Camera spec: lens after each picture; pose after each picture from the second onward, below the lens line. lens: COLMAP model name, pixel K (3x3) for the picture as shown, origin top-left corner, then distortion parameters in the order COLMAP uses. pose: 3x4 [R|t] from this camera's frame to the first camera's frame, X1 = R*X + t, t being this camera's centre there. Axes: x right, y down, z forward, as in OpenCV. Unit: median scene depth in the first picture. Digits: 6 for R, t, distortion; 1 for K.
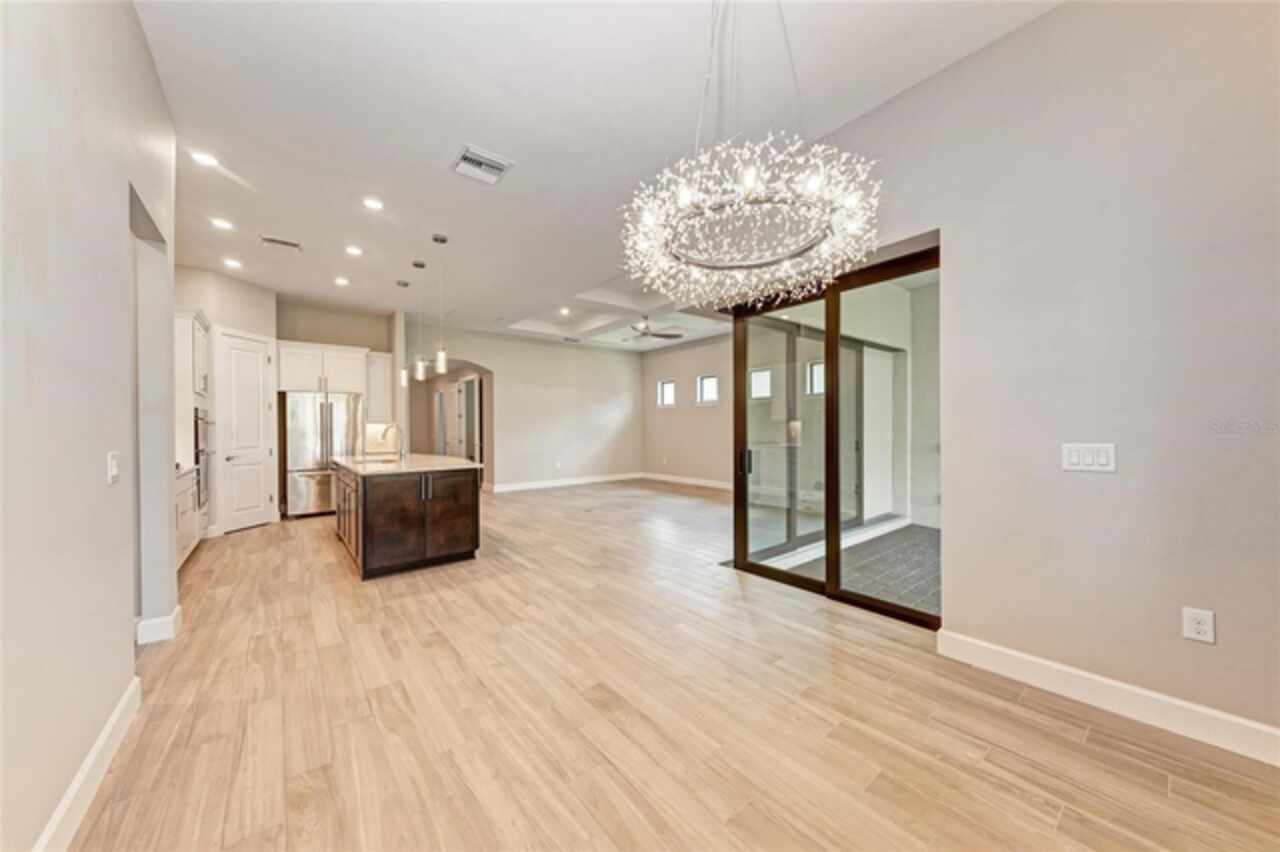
lens RADIAL K [[438.5, 0, 653.7], [0, 438.5, 426.0], [0, 0, 1]] dist [0.000380, -0.000122]
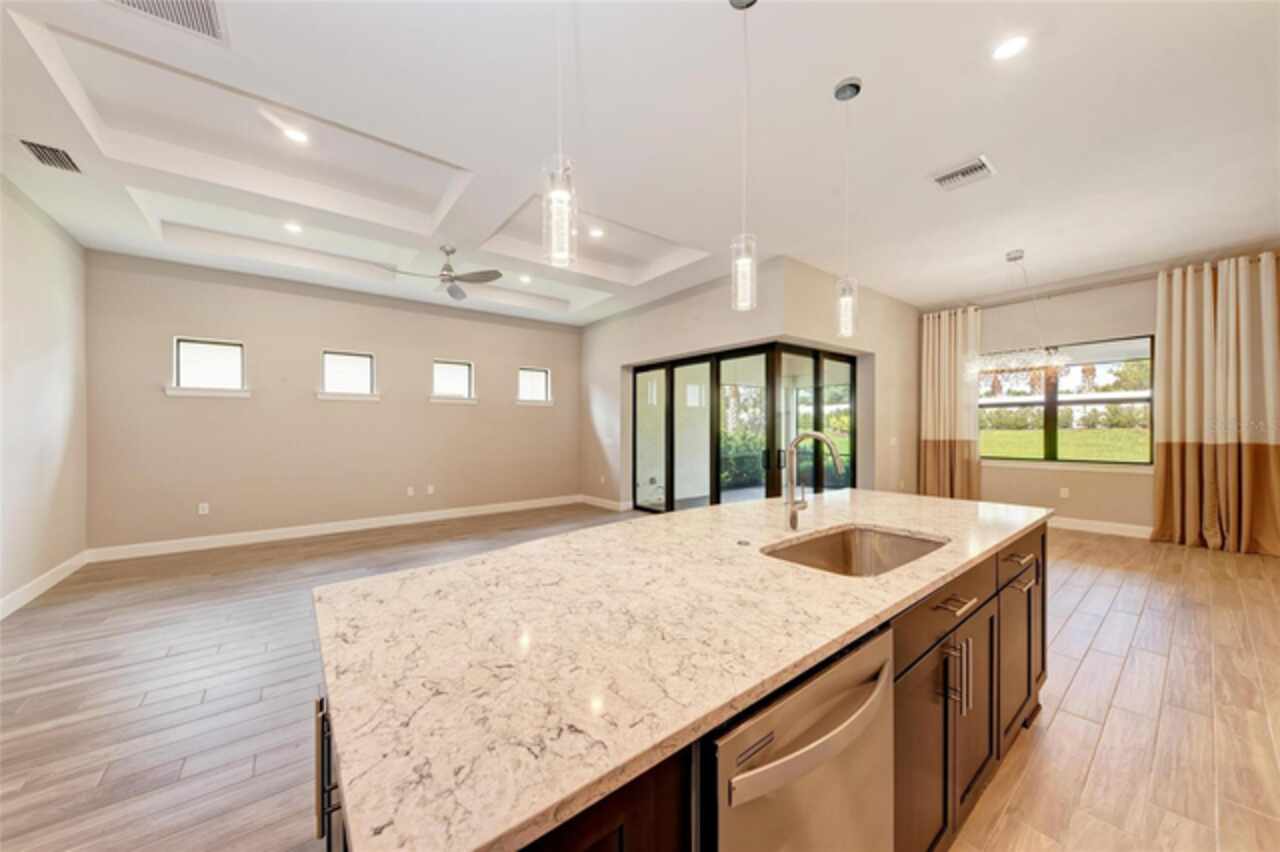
lens RADIAL K [[443.7, 0, 640.4], [0, 443.7, 428.4], [0, 0, 1]] dist [-0.000308, -0.000381]
pose [[0.037337, 0.007657, 0.999273, -2.091509], [0.002442, 0.999967, -0.007753, -0.006404], [-0.999300, 0.002730, 0.037317, 2.482221]]
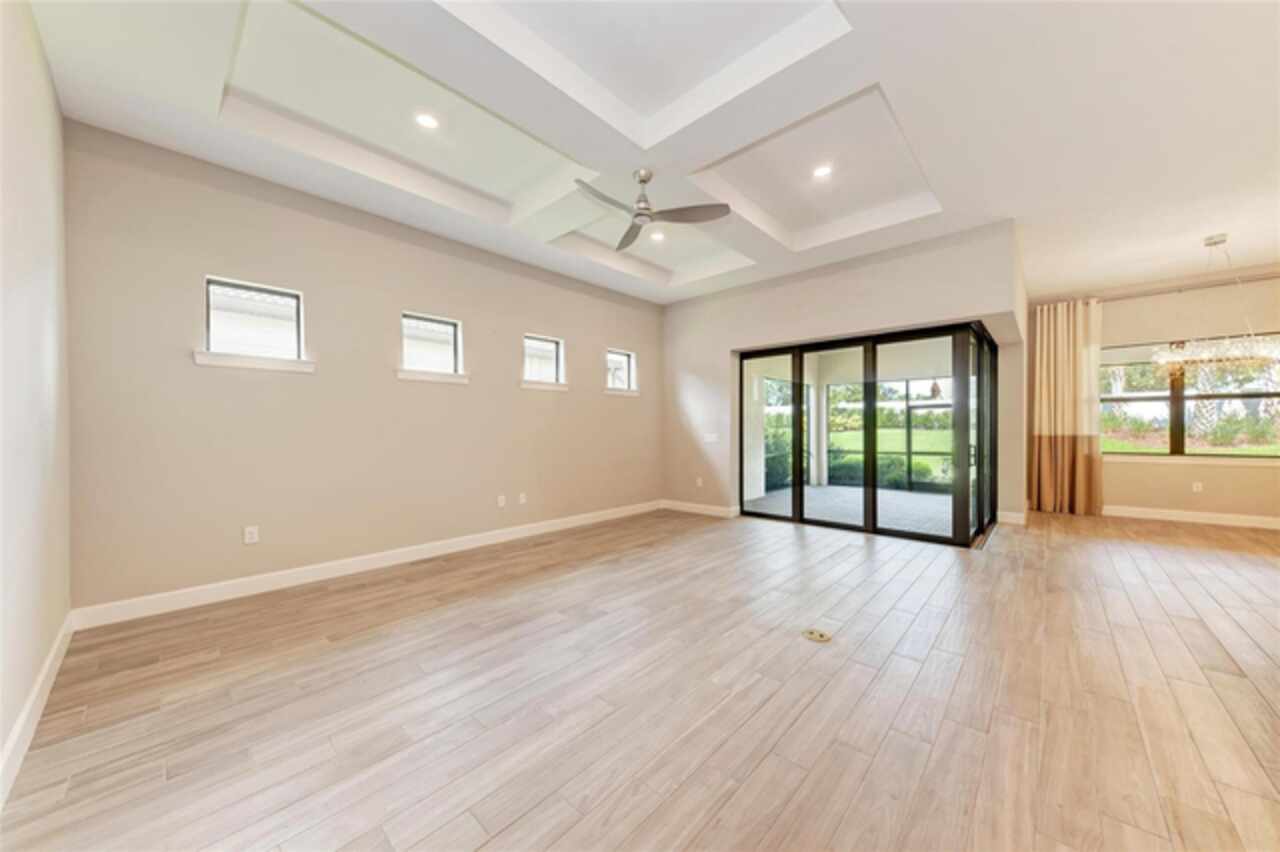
lens RADIAL K [[445.9, 0, 640.4], [0, 445.9, 432.7], [0, 0, 1]] dist [-0.000948, -0.000141]
pose [[-0.121548, -0.000160, 0.992586, -1.593491], [0.001564, 0.999999, 0.000353, 0.030587], [-0.992584, 0.001595, -0.121547, 3.654795]]
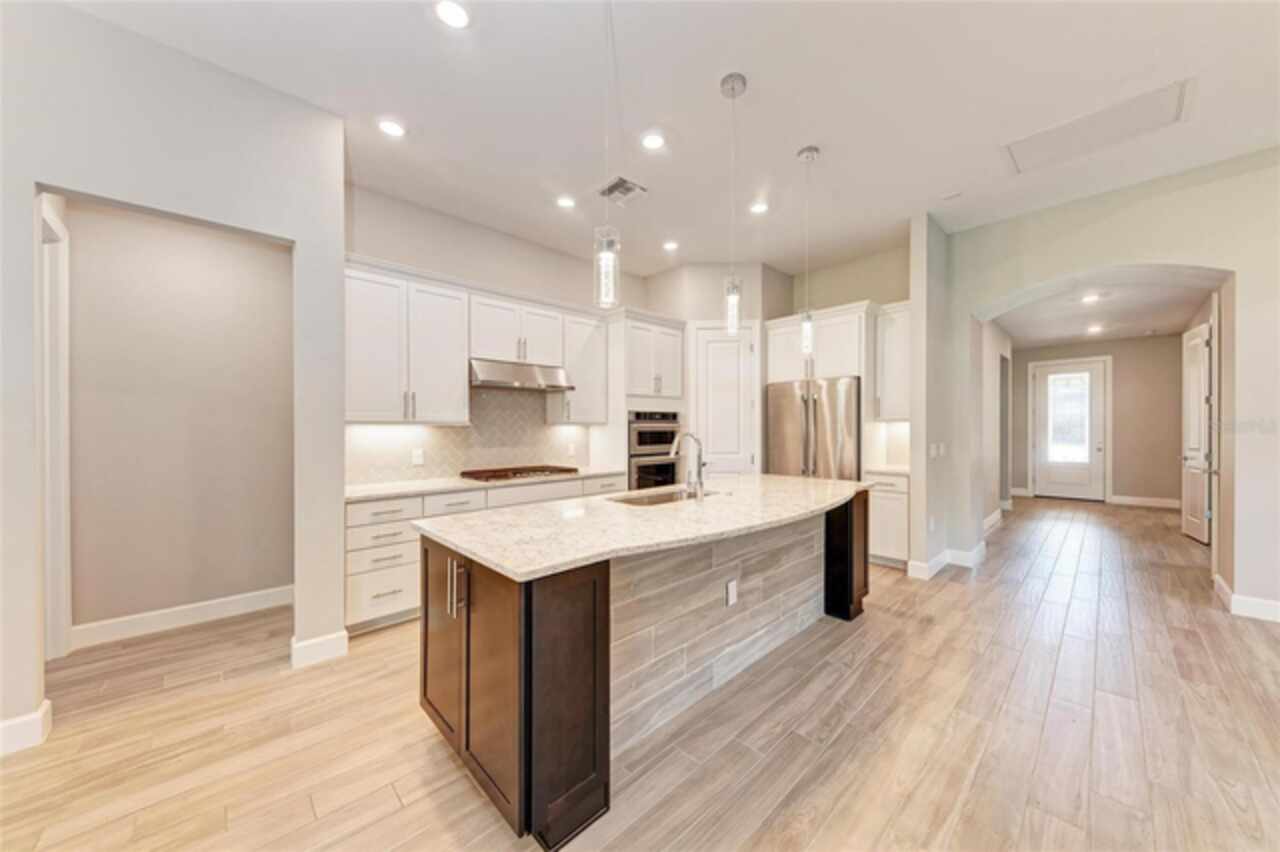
lens RADIAL K [[446.6, 0, 645.2], [0, 446.6, 421.8], [0, 0, 1]] dist [-0.009121, -0.000157]
pose [[0.060121, -0.011027, -0.998130, -0.146144], [0.015449, 0.999829, -0.010115, -0.018057], [0.998072, -0.014812, 0.060281, 2.038641]]
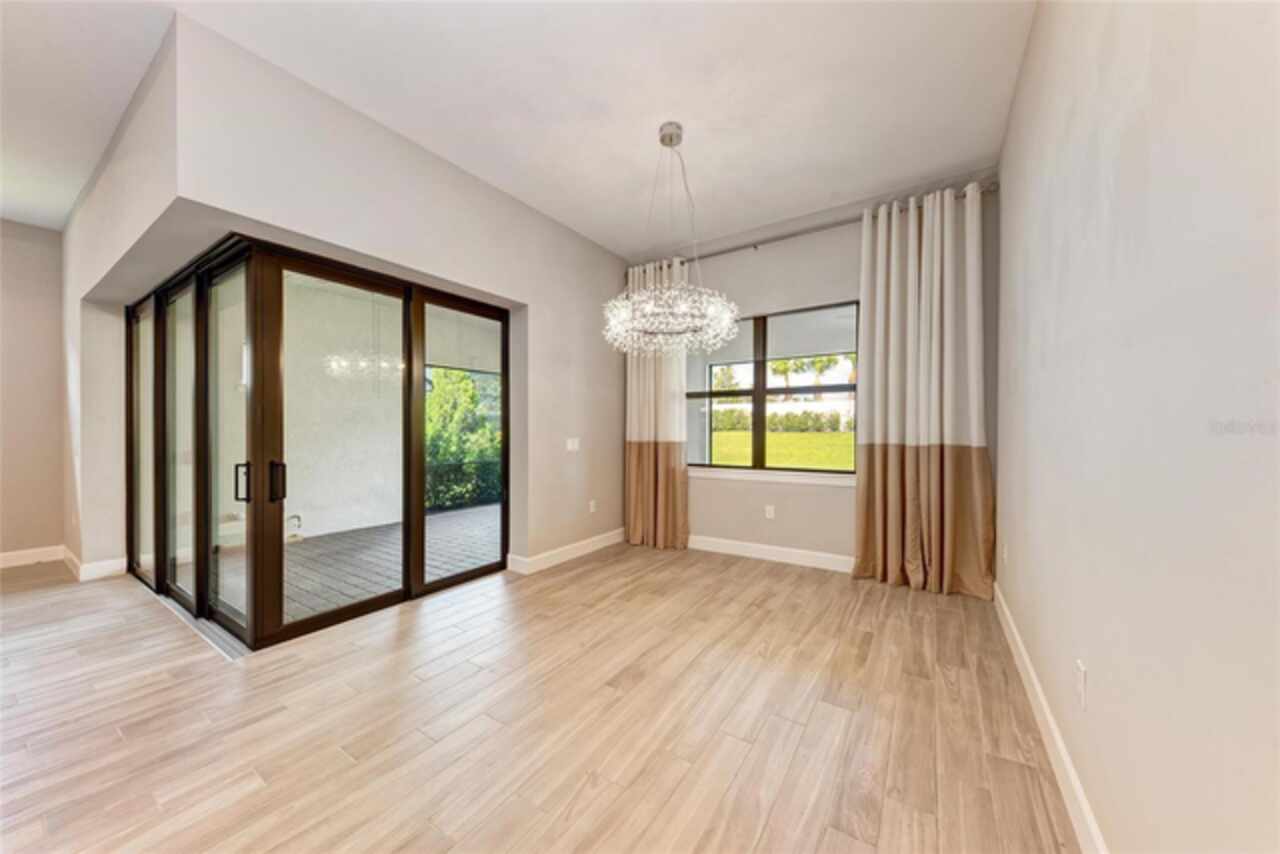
lens RADIAL K [[441.4, 0, 640.7], [0, 441.4, 430.0], [0, 0, 1]] dist [0.014189, -0.000029]
pose [[-0.285942, 0.006605, 0.958224, -1.083293], [-0.004326, 0.999957, -0.008183, 0.017417], [-0.958237, -0.006485, -0.285901, 1.187103]]
